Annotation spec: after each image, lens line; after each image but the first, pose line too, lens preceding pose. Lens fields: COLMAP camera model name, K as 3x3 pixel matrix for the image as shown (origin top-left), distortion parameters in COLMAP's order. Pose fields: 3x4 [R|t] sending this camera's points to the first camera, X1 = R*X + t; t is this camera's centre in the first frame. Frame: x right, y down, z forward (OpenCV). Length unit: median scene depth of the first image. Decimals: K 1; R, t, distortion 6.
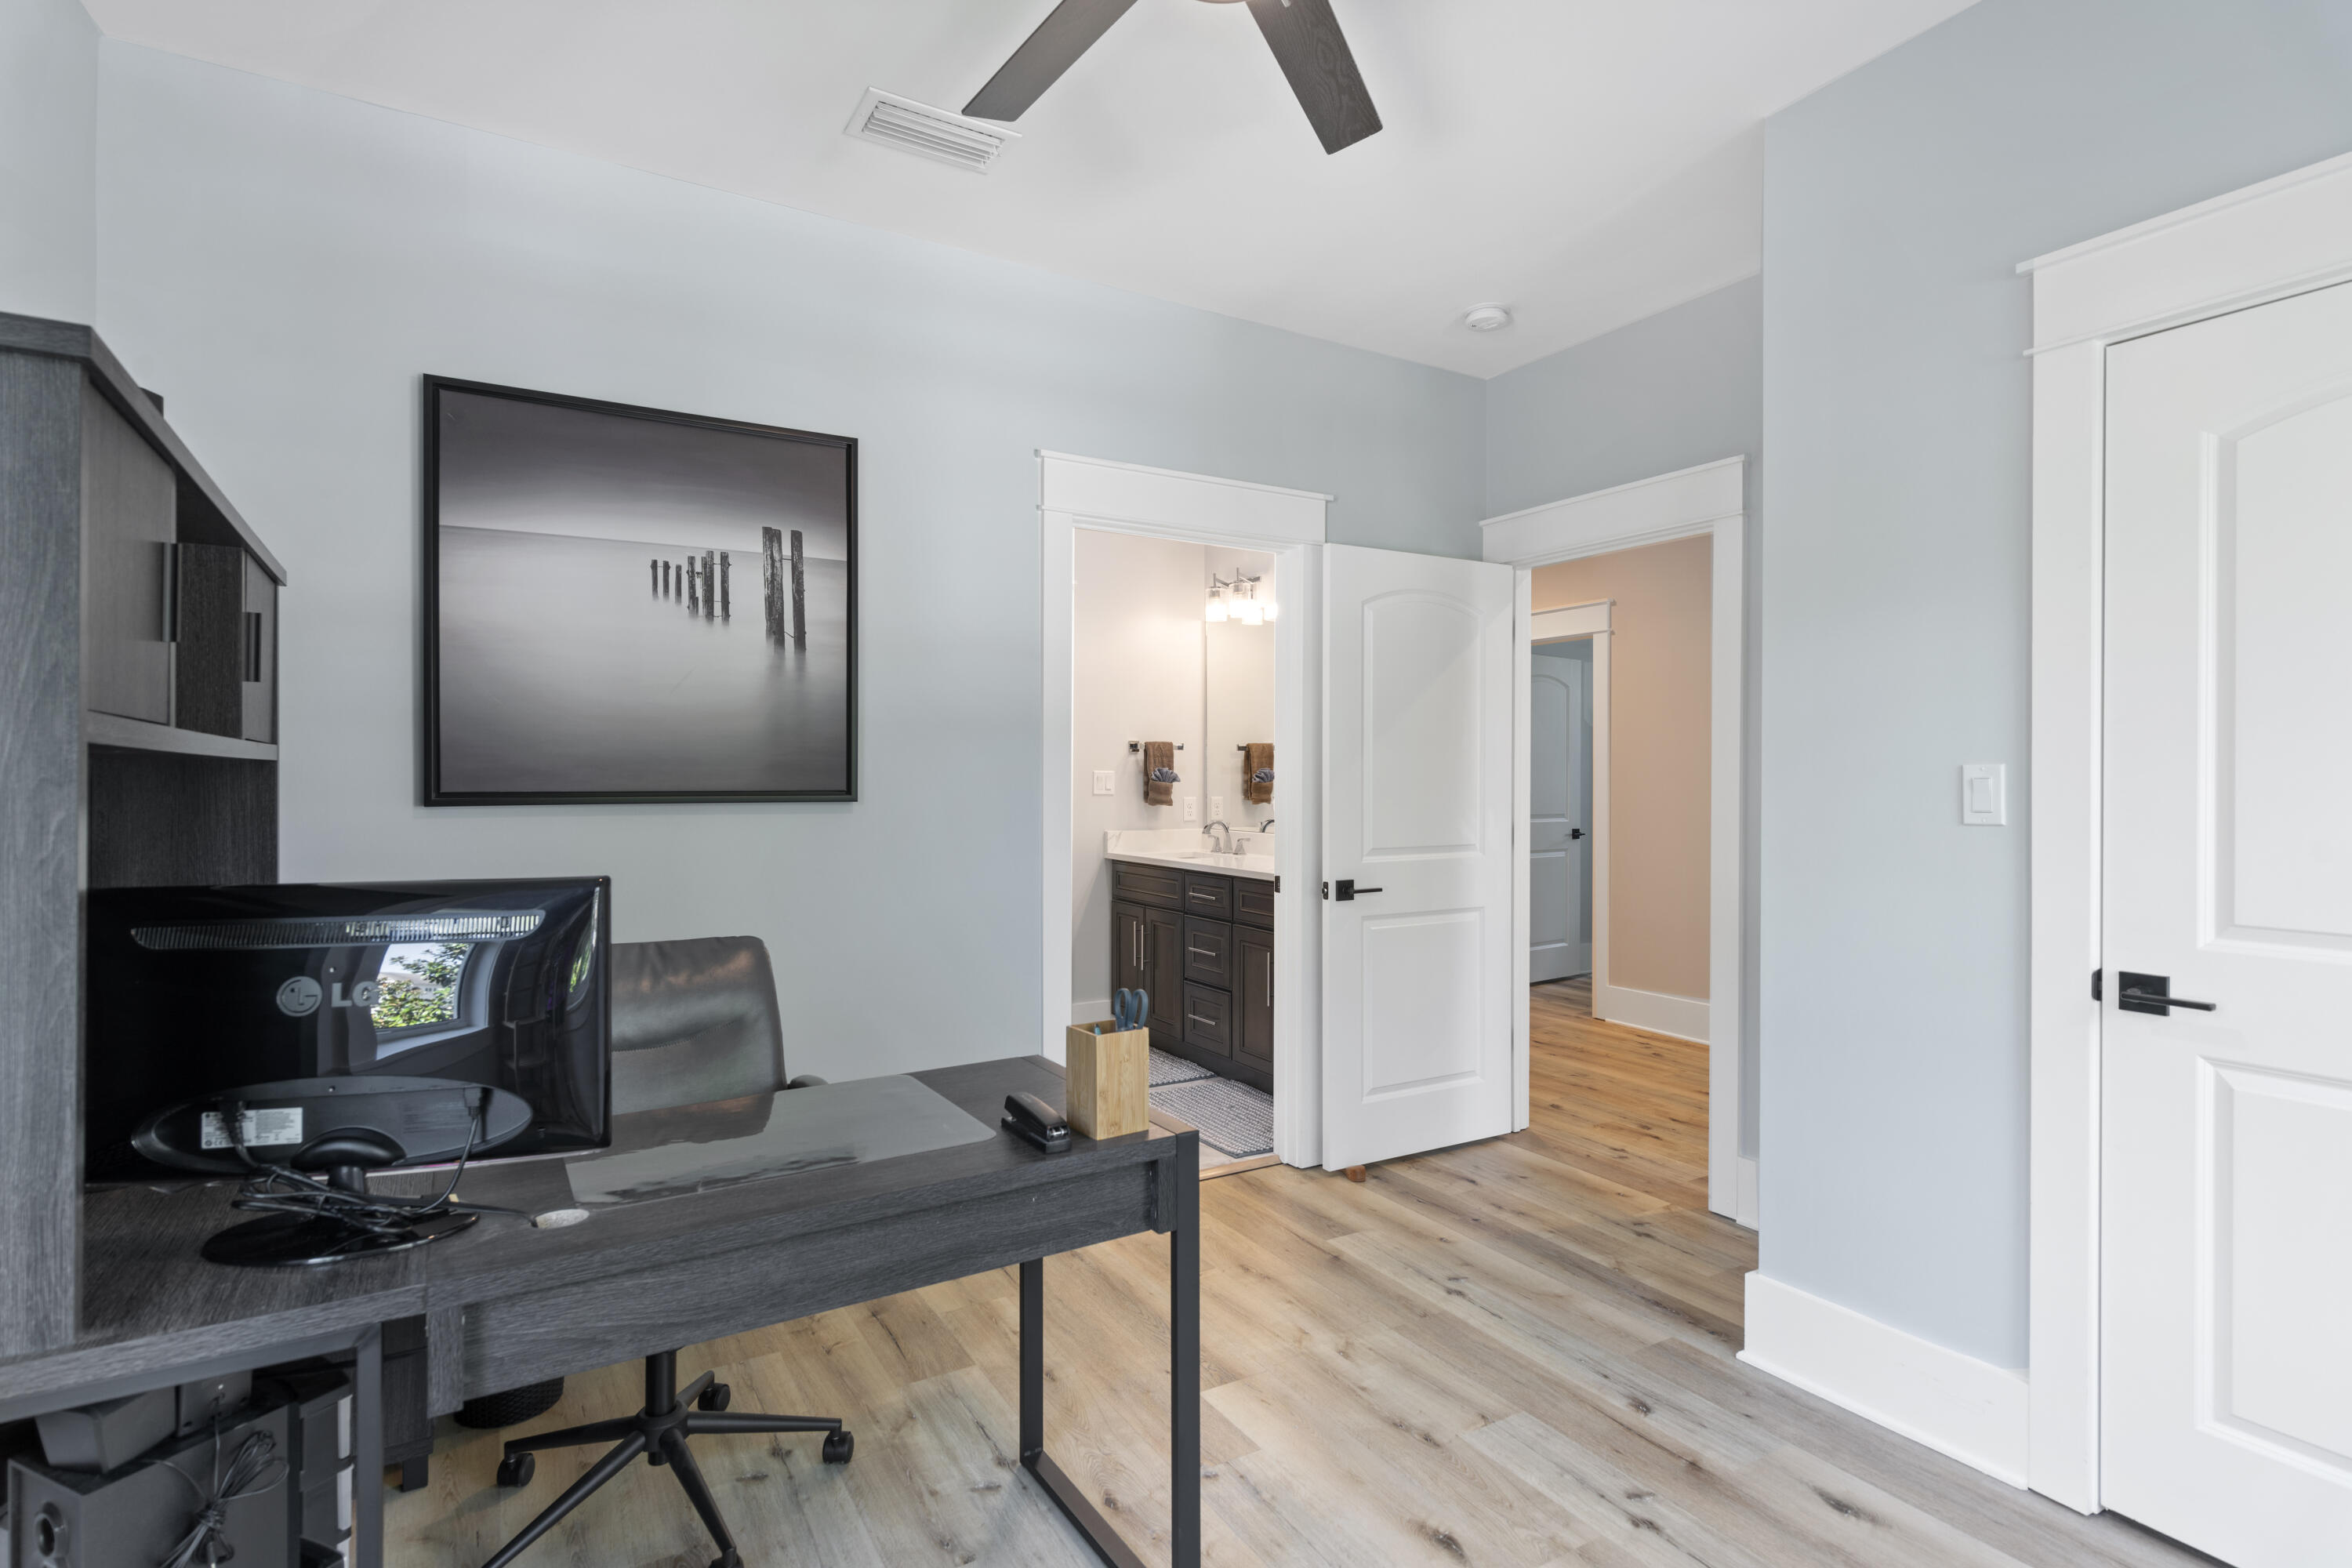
lens RADIAL K [[1145.9, 0, 1177.1], [0, 1145.9, 775.9], [0, 0, 1]] dist [0.002853, -0.000410]
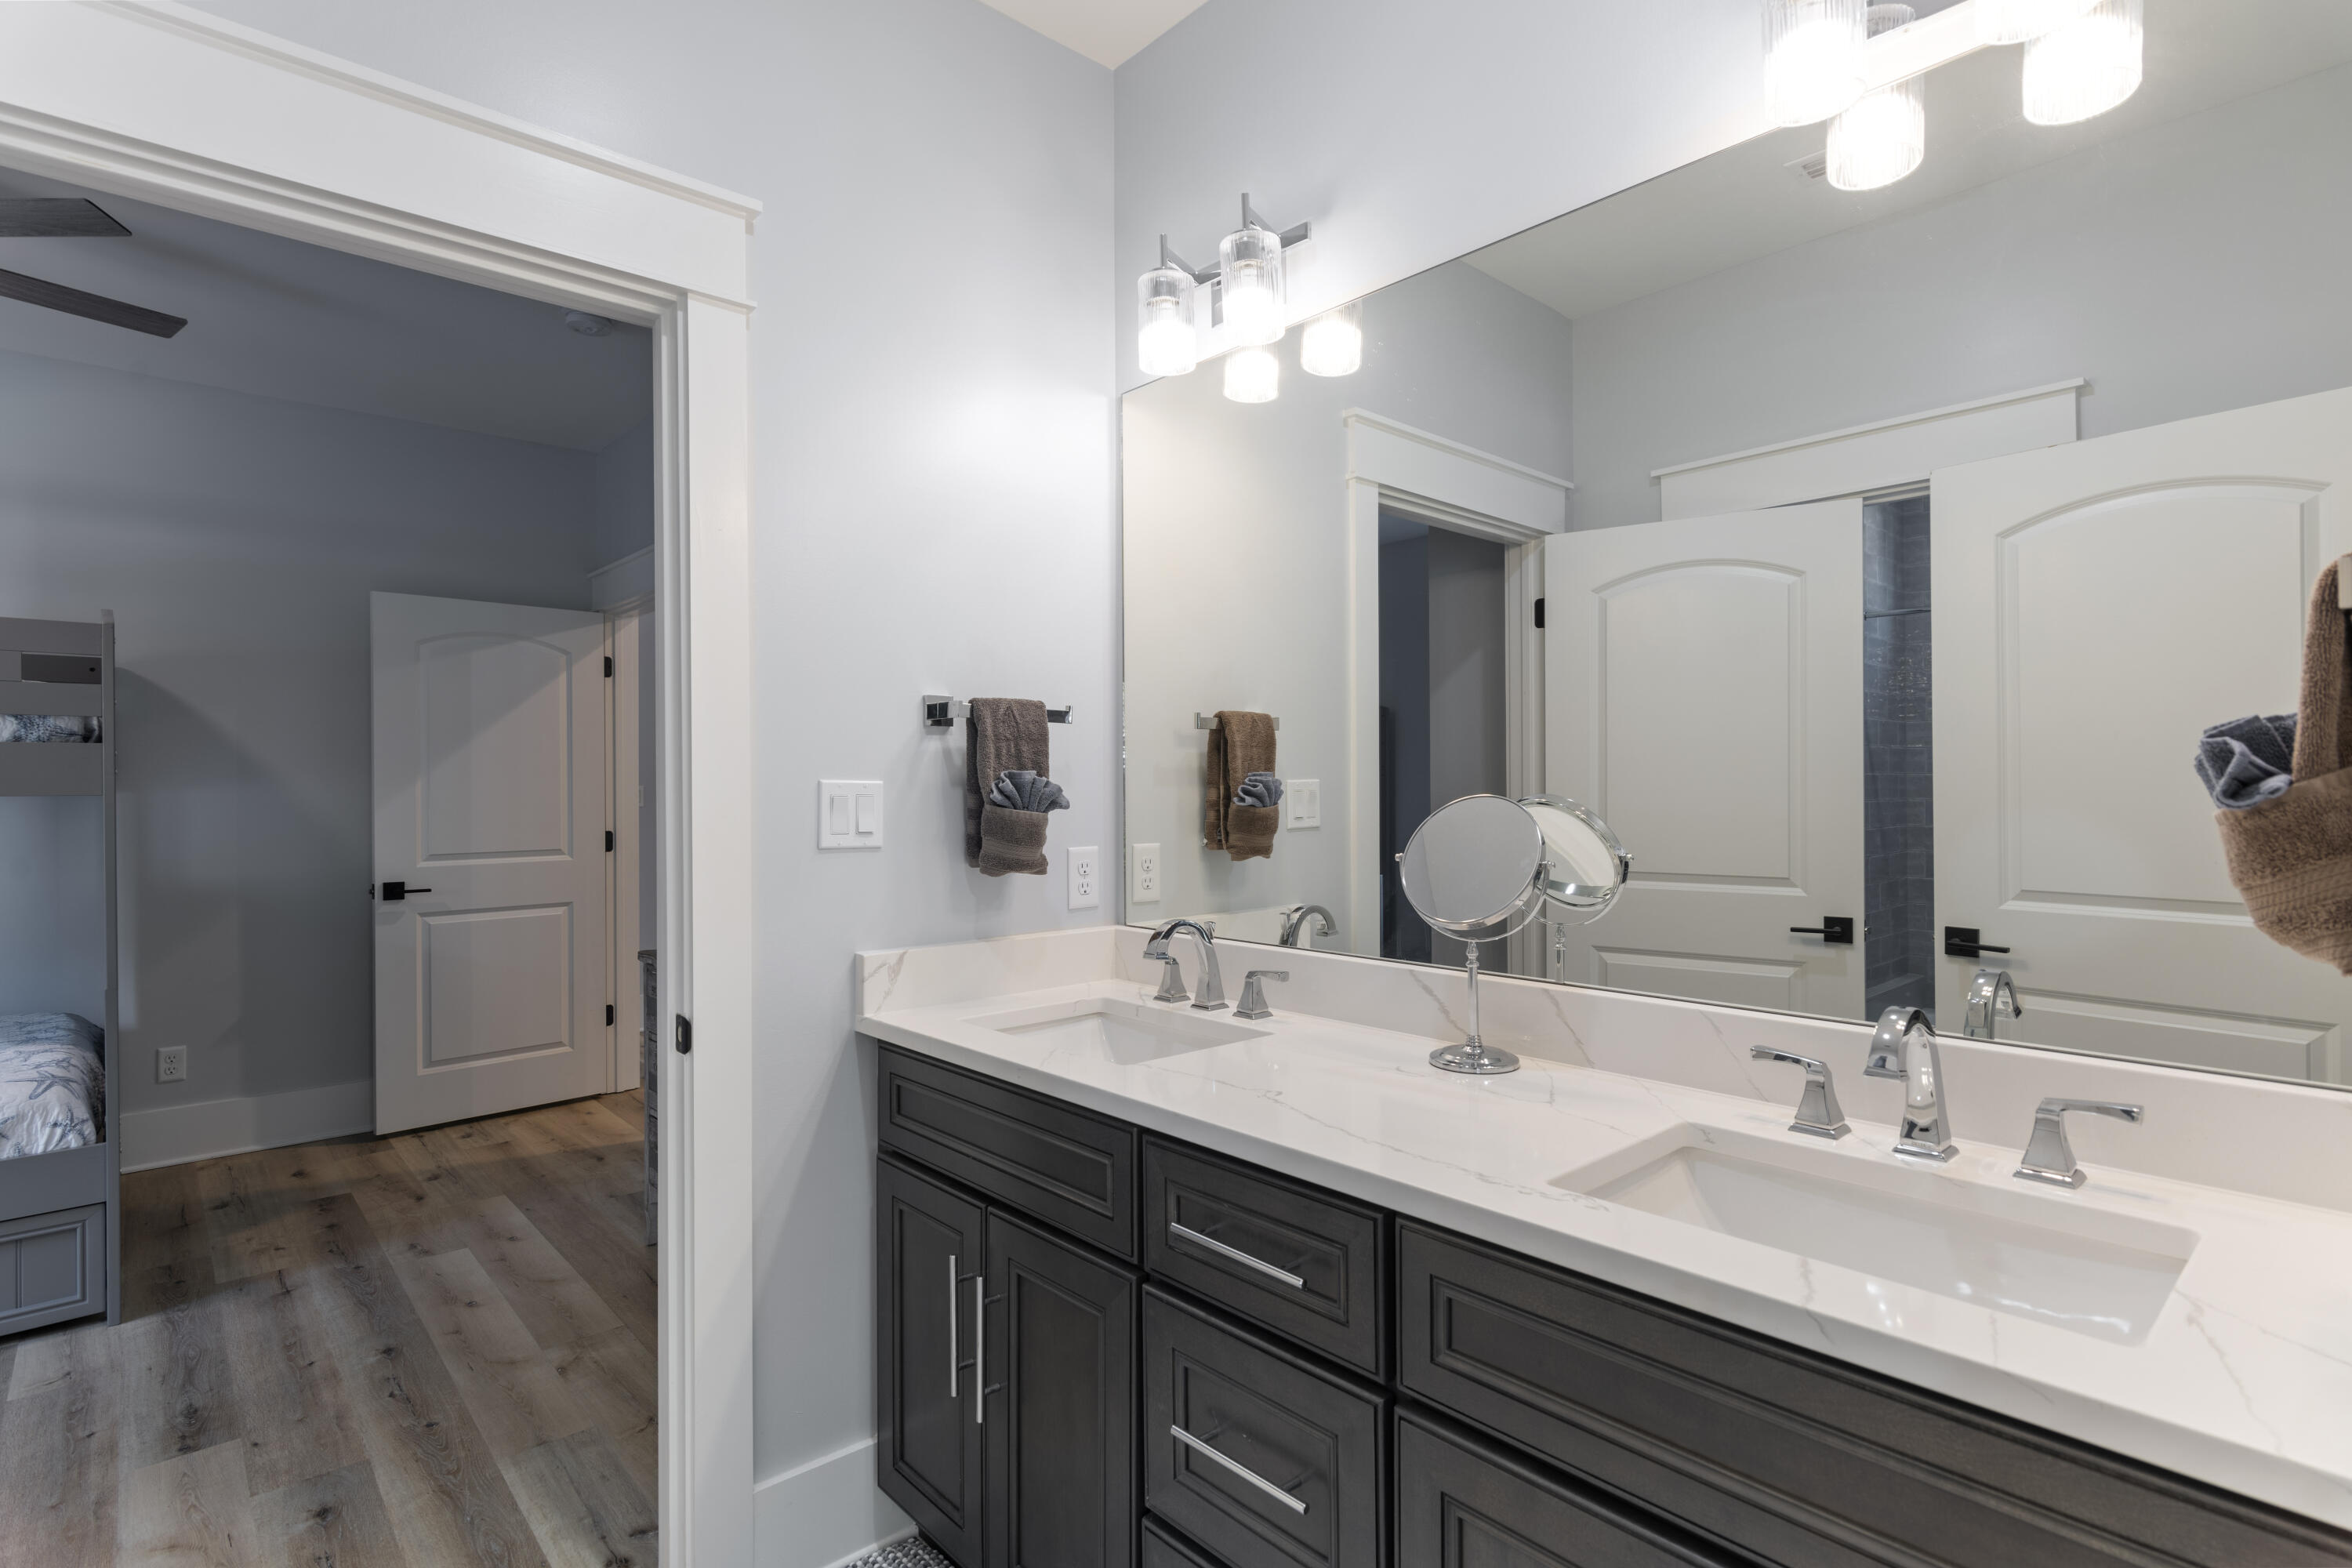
lens RADIAL K [[1145.9, 0, 1179.1], [0, 1145.9, 782.5], [0, 0, 1]] dist [0.002853, -0.000410]
pose [[0.978801, -0.003723, 0.204778, -0.037463], [0.003769, 0.999993, 0.000165, -0.003188], [-0.204777, 0.000611, 0.978808, 0.632948]]
